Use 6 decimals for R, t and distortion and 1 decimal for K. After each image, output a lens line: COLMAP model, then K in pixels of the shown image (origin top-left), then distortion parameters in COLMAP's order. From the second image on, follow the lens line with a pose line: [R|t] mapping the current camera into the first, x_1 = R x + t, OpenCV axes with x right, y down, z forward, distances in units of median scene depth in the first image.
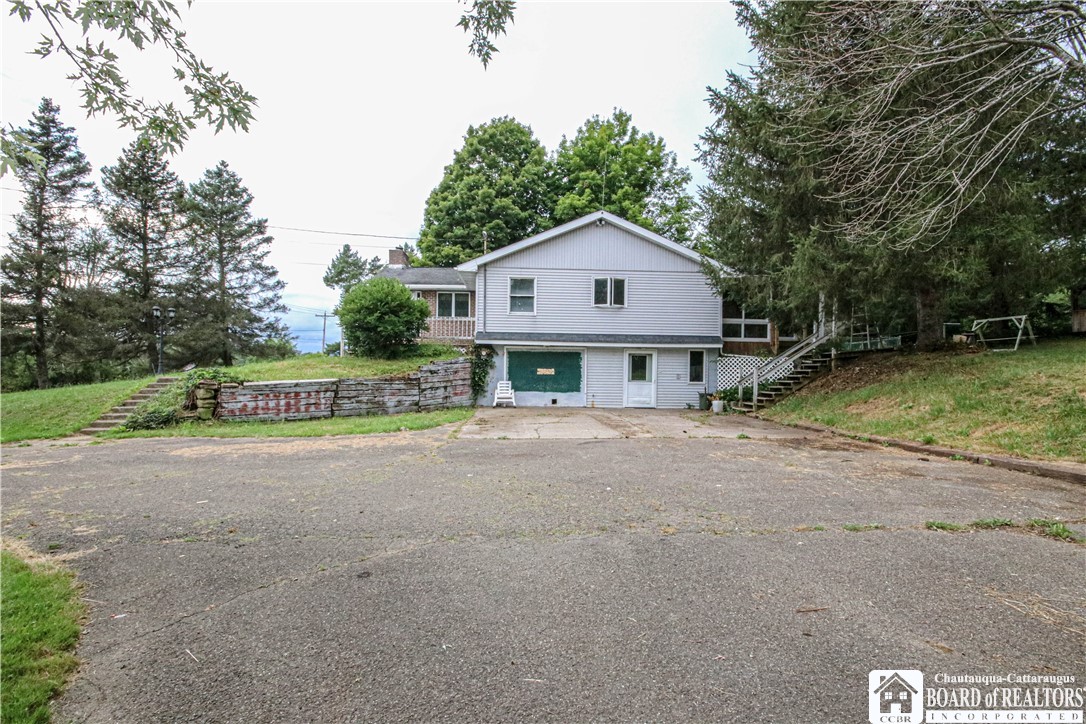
lens RADIAL K [[505.1, 0, 541.5], [0, 505.1, 360.0], [0, 0, 1]] dist [0.009909, -0.008552]
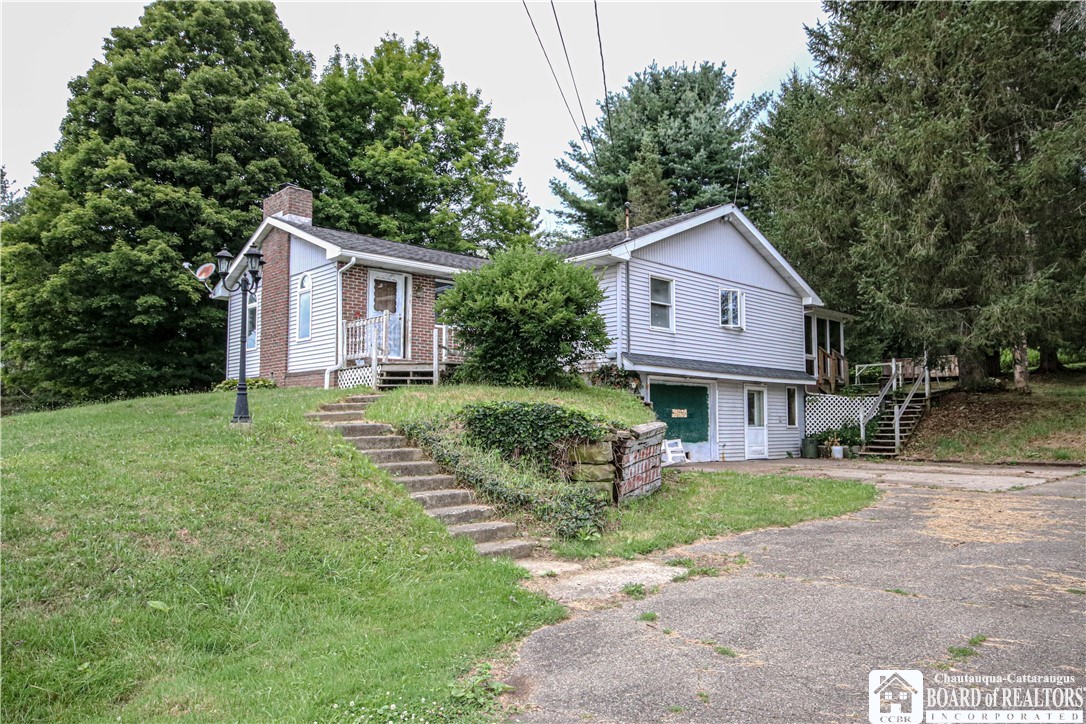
lens RADIAL K [[751.4, 0, 540.6], [0, 751.4, 360.6], [0, 0, 1]] dist [-0.001348, -0.002332]
pose [[0.755000, 0.044597, 0.654207, -0.827012], [-0.002452, 0.997870, -0.065194, 0.018389], [-0.655721, 0.047617, 0.753500, 0.334435]]
